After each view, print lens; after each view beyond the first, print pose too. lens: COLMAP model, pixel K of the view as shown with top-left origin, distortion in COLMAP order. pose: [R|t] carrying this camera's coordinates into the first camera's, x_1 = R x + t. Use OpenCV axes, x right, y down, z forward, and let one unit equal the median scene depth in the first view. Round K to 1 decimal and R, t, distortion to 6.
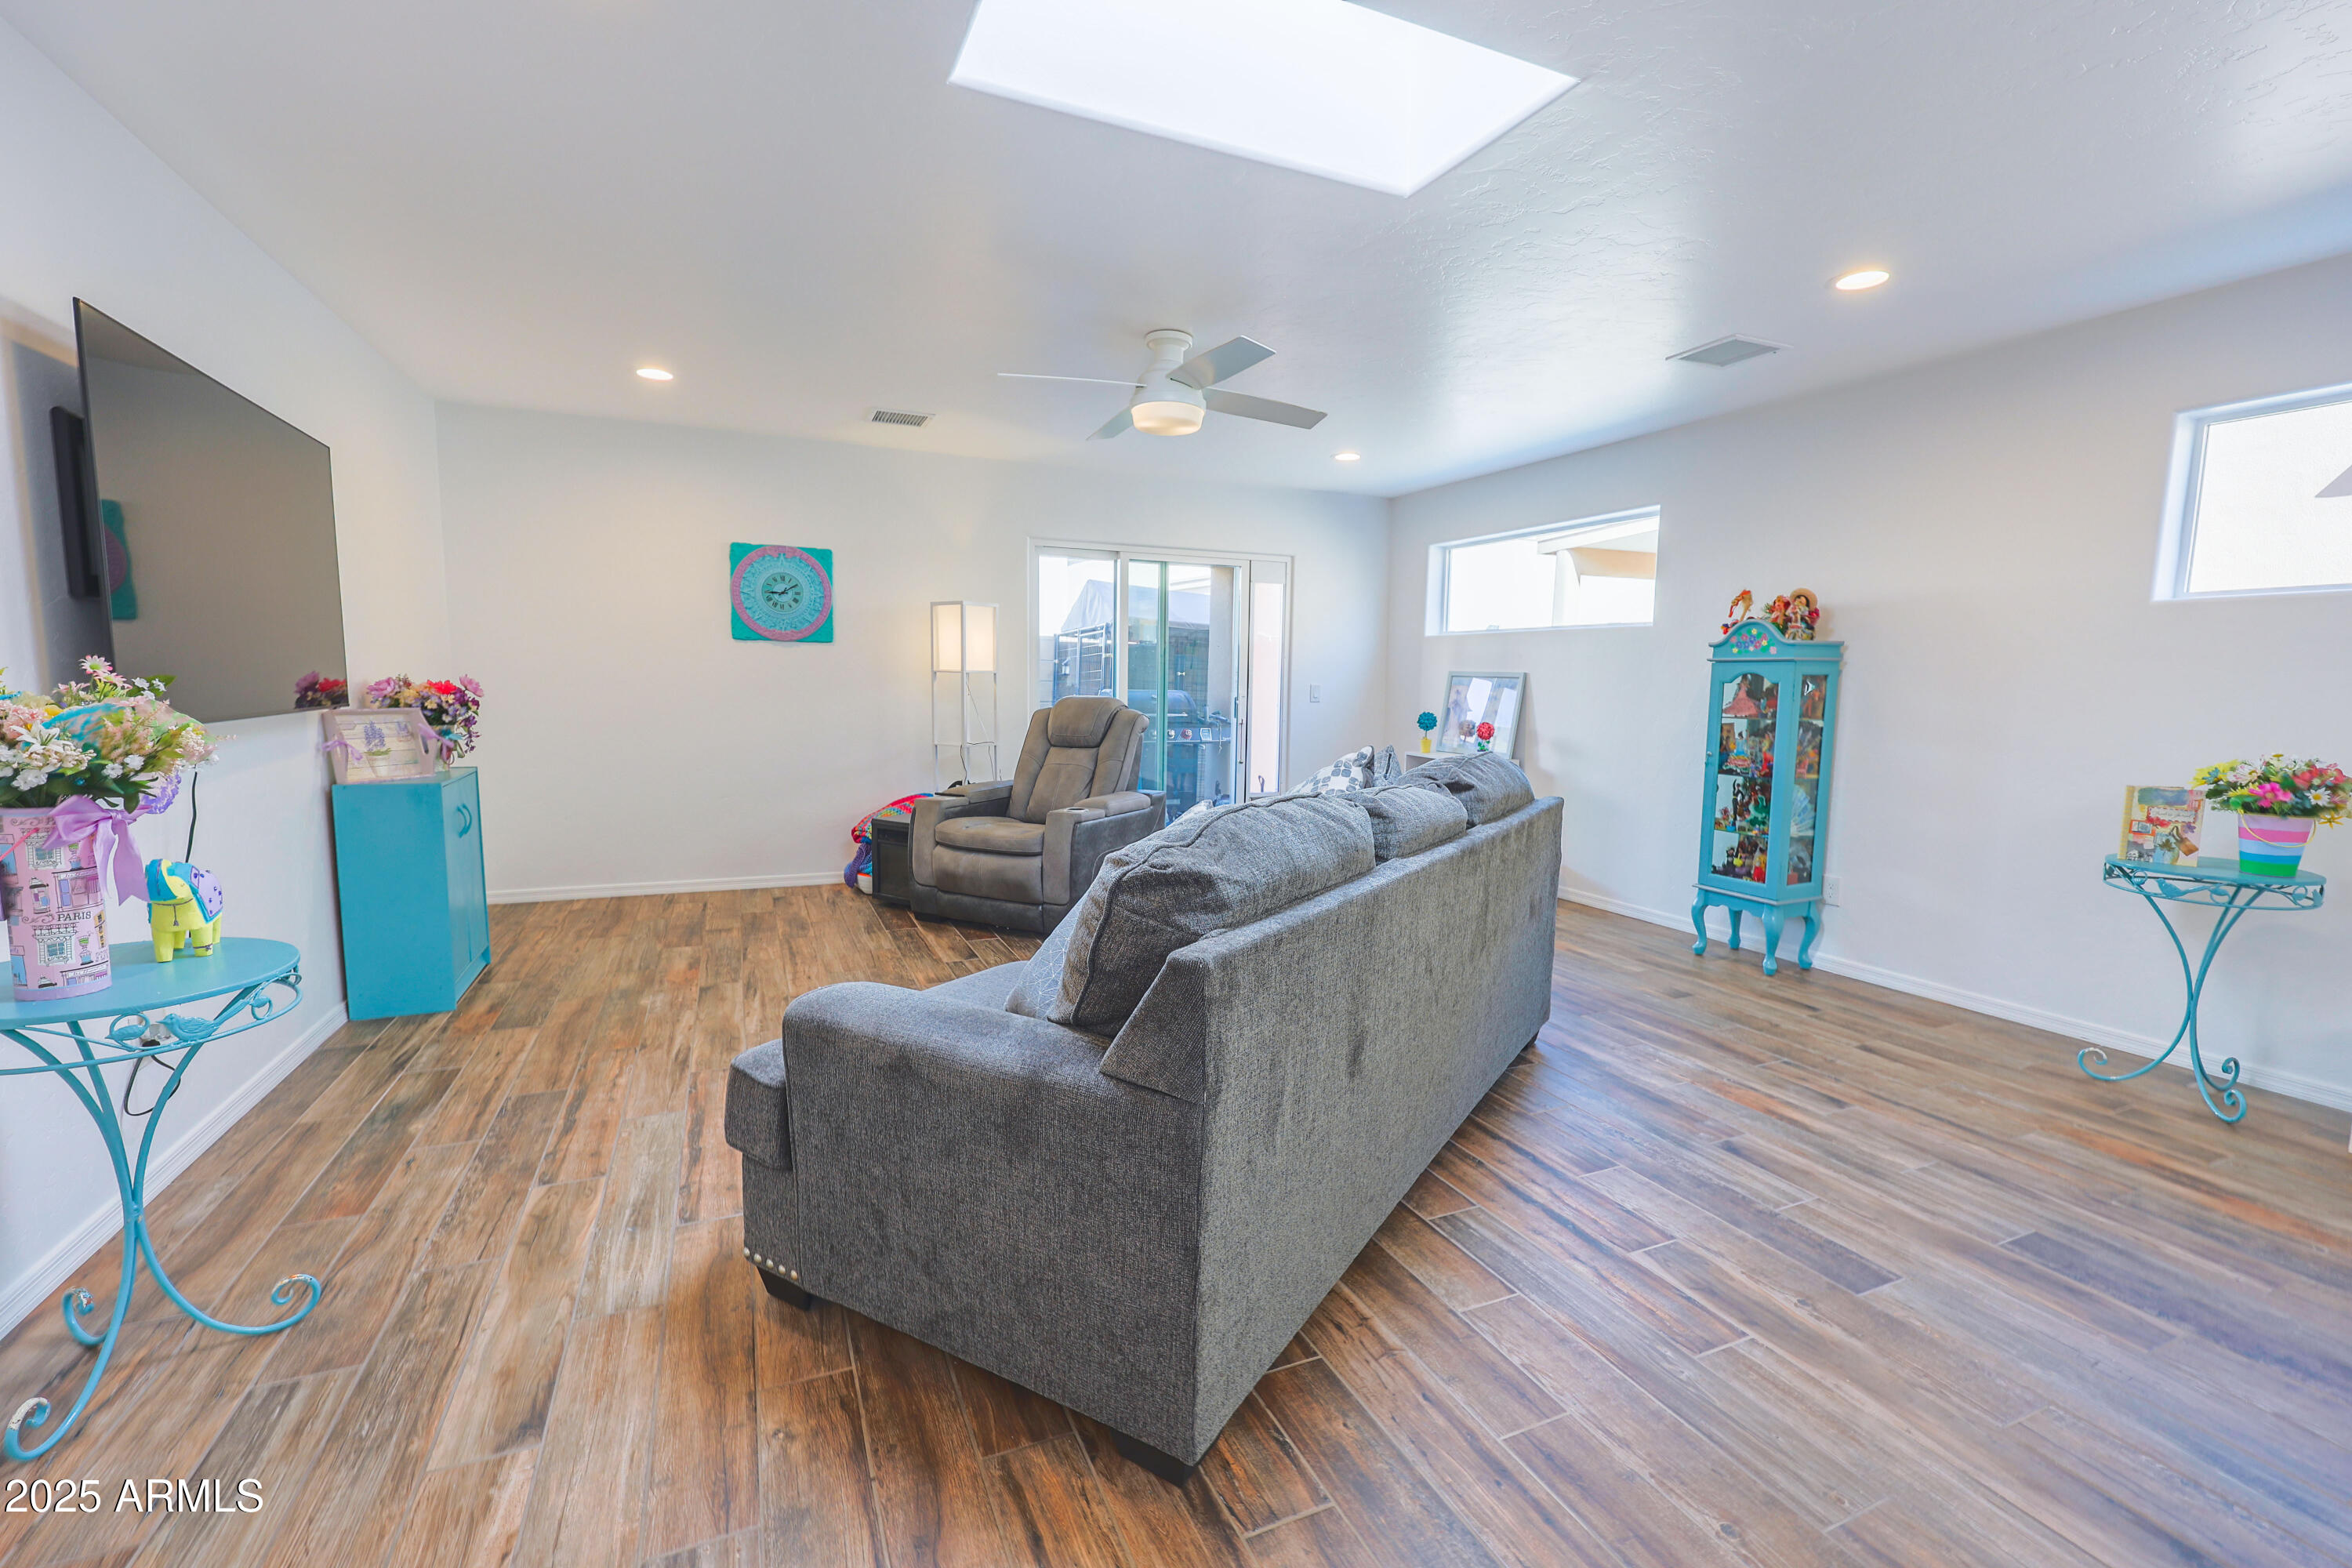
lens RADIAL K [[972.2, 0, 1169.6], [0, 972.2, 780.7], [0, 0, 1]] dist [-0.001219, -0.000474]
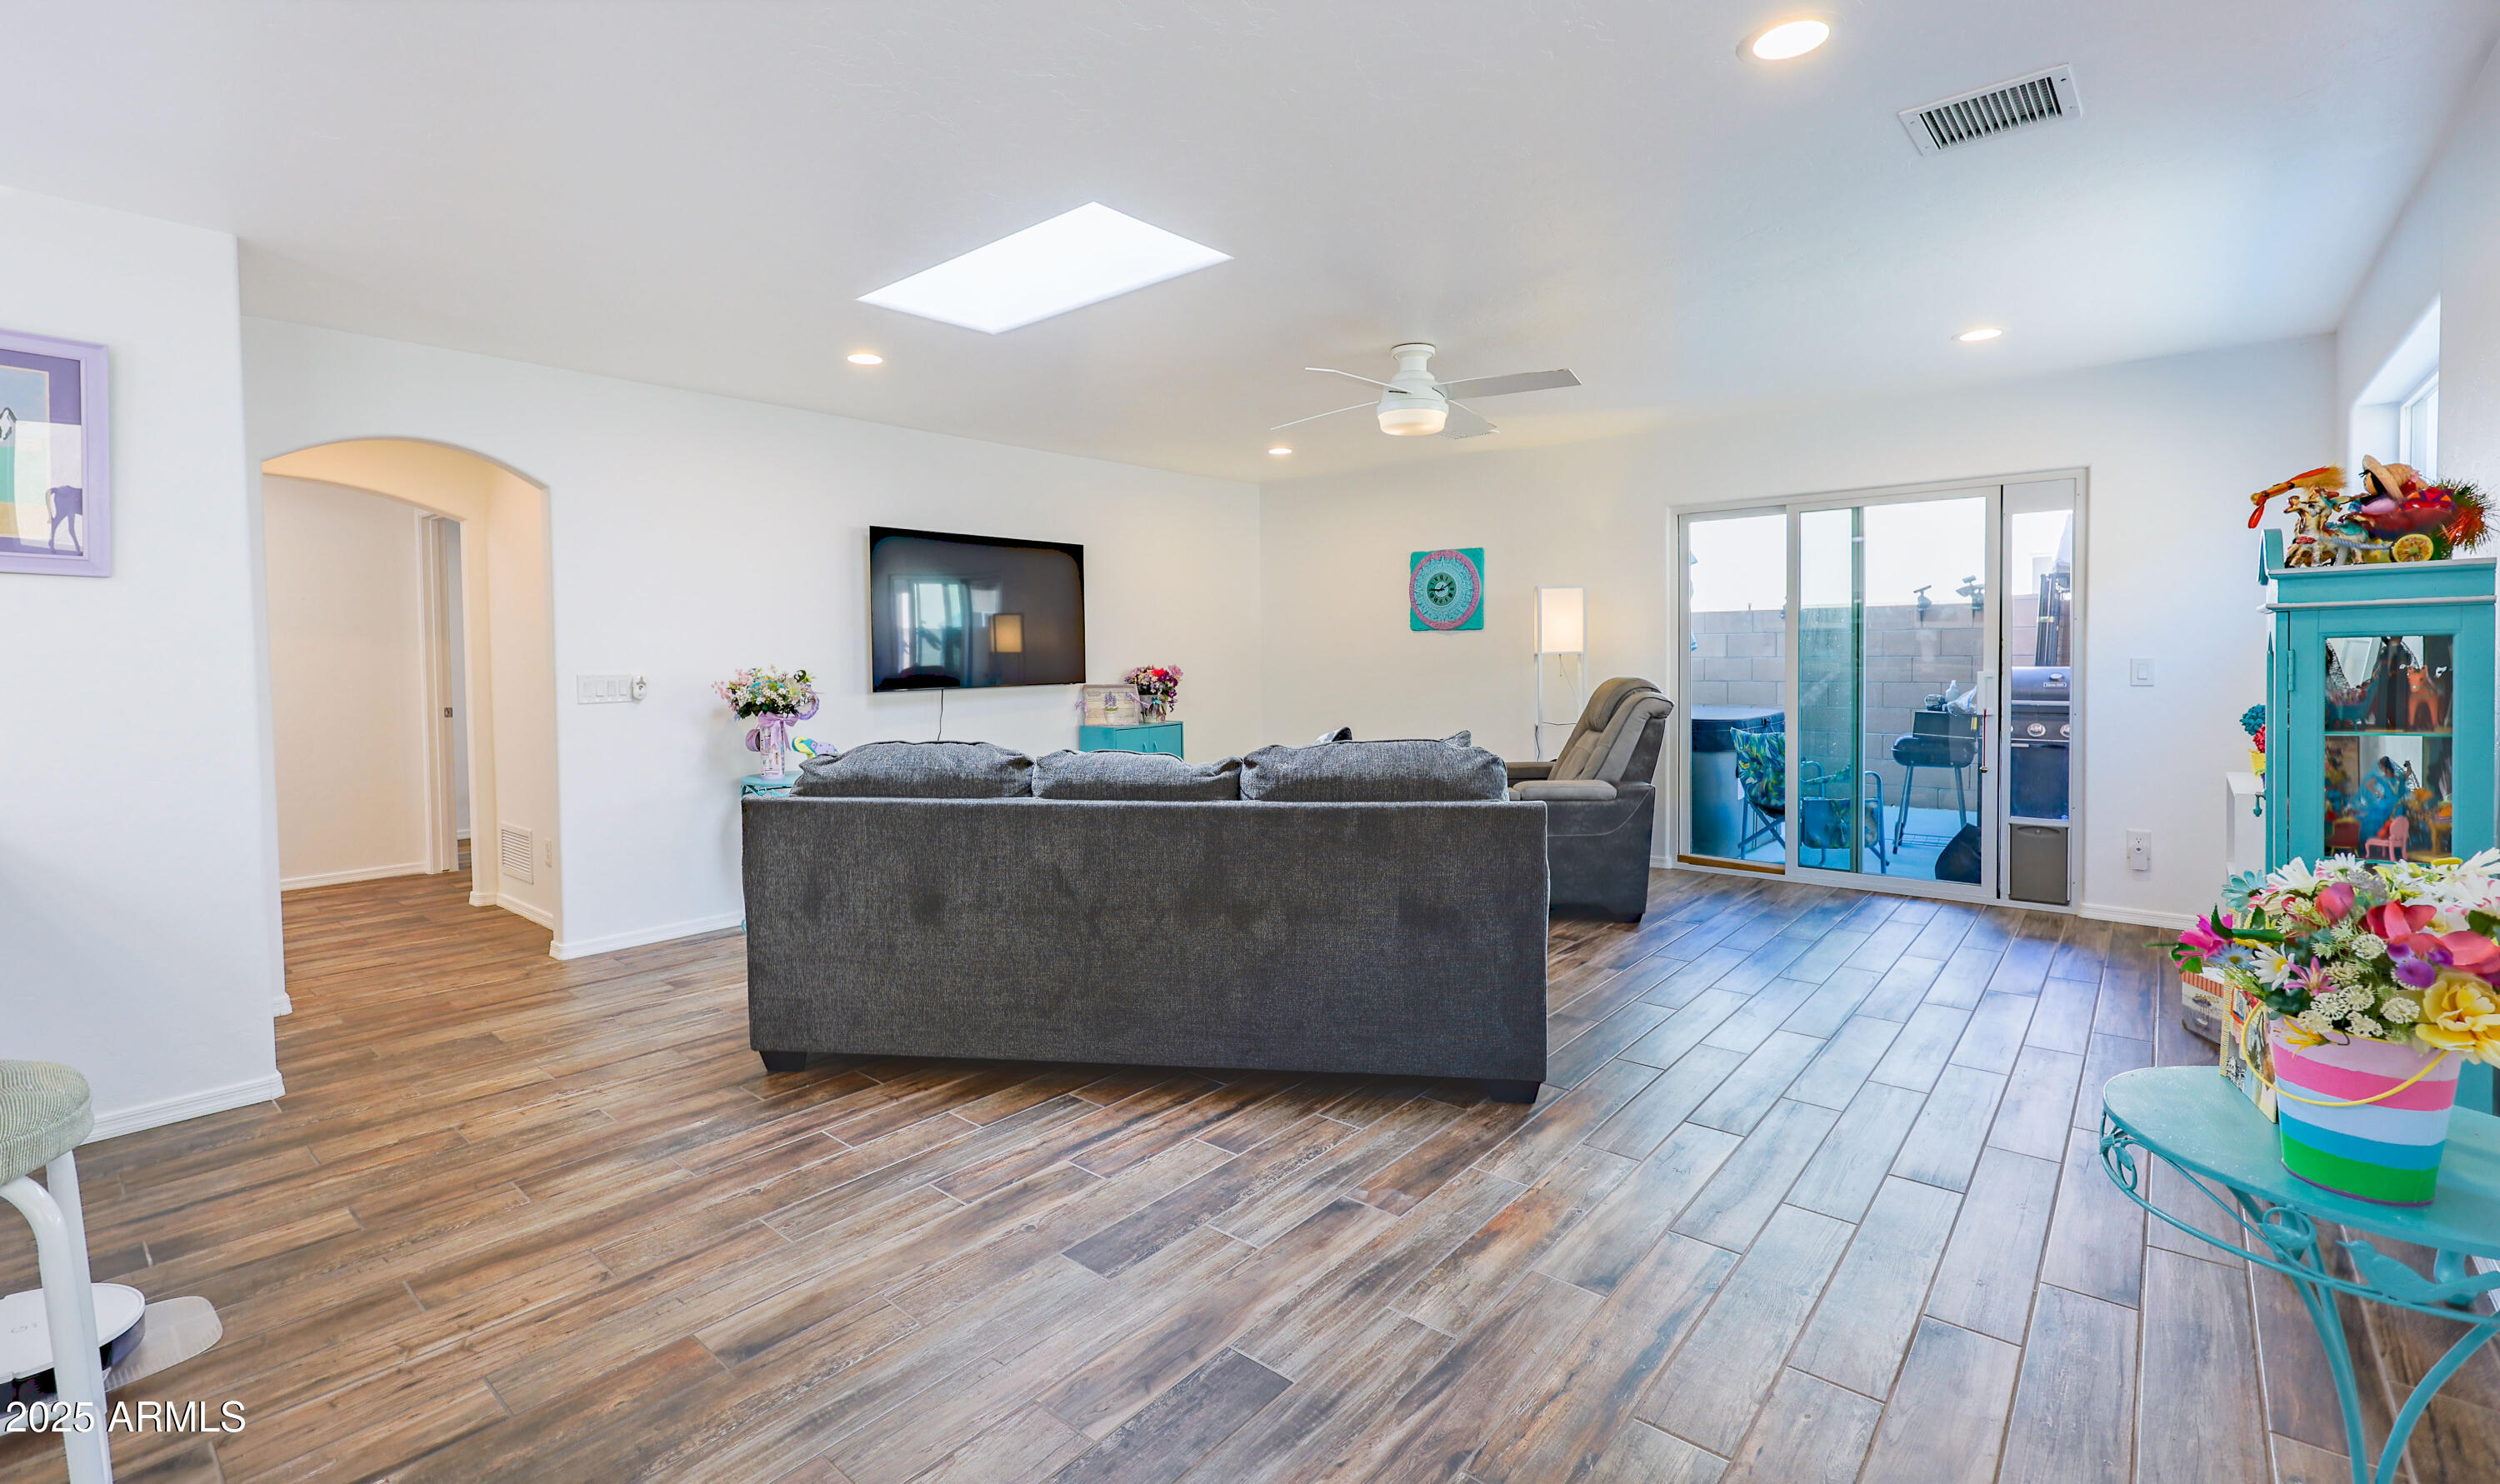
lens RADIAL K [[1105.2, 0, 1270.9], [0, 1105.2, 673.4], [0, 0, 1]] dist [0.001884, 0.000011]
pose [[0.445449, -0.003361, -0.895301, 1.474493], [-0.078919, 0.995953, -0.043004, -0.040404], [0.891822, 0.089813, 0.443381, 0.493705]]
